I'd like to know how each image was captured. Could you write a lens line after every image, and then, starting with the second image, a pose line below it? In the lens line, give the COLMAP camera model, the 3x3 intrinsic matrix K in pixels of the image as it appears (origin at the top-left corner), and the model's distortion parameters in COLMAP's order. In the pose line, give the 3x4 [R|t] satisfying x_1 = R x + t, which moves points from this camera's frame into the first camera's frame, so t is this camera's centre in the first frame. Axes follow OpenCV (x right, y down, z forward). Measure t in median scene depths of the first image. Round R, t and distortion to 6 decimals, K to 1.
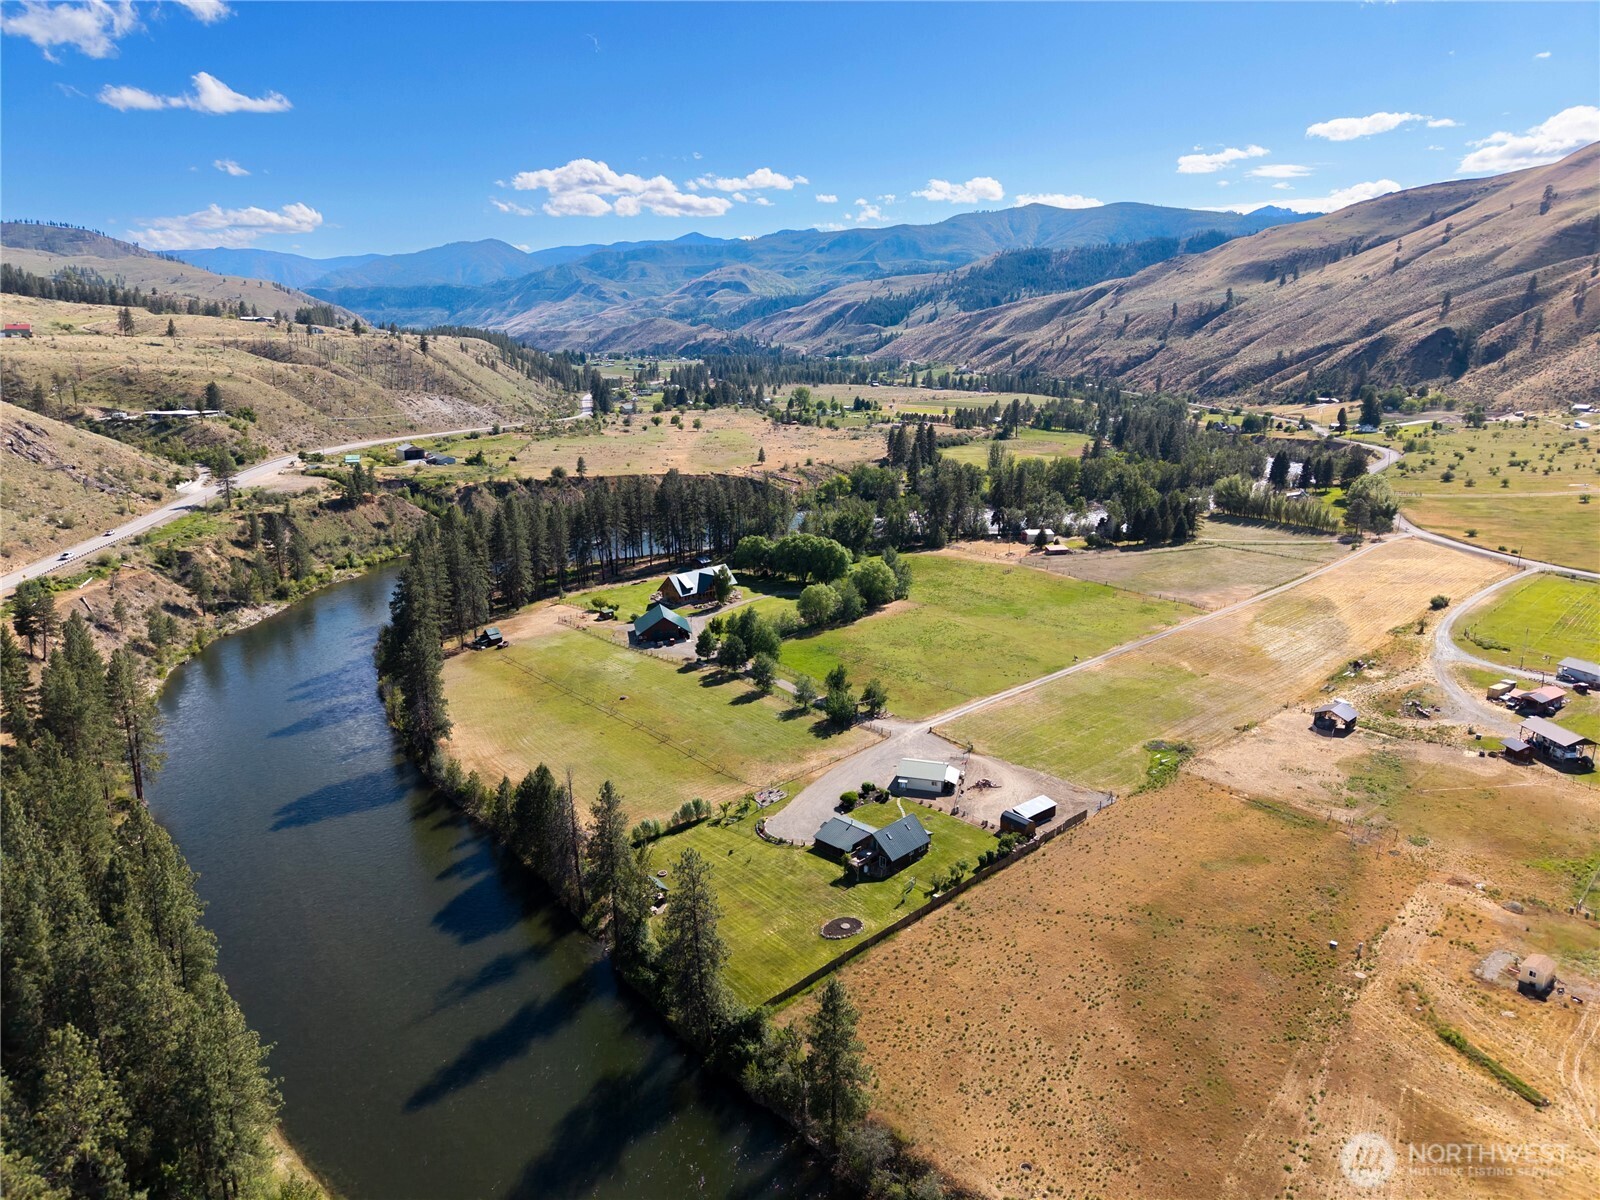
lens RADIAL K [[1120.3, 0, 797.8], [0, 1120.3, 595.9], [0, 0, 1]] dist [-0.002122, -0.008600]
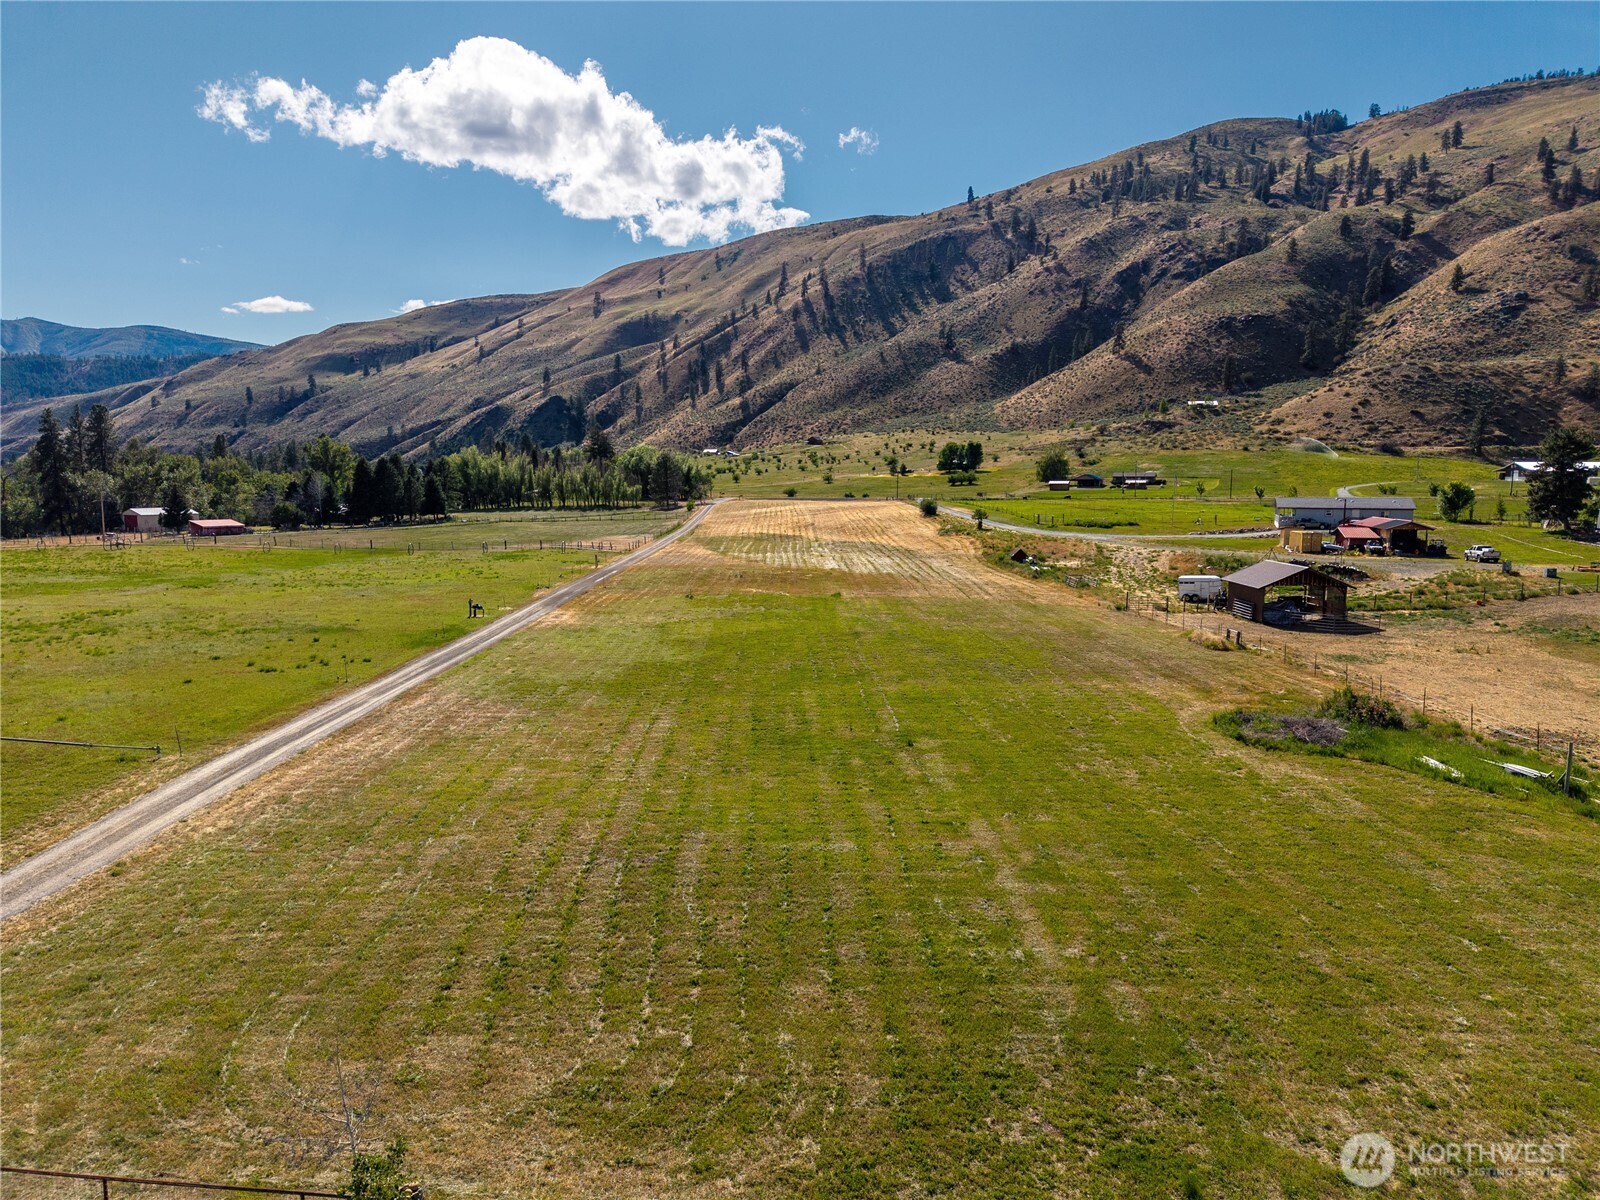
lens RADIAL K [[1120.3, 0, 802.8], [0, 1120.3, 584.8], [0, 0, 1]] dist [-0.002122, -0.008600]
pose [[0.700060, -0.084865, 0.709023, 0.020265], [0.185643, 0.980402, -0.065949, 0.019329], [-0.689530, 0.177794, 0.702095, 0.157467]]
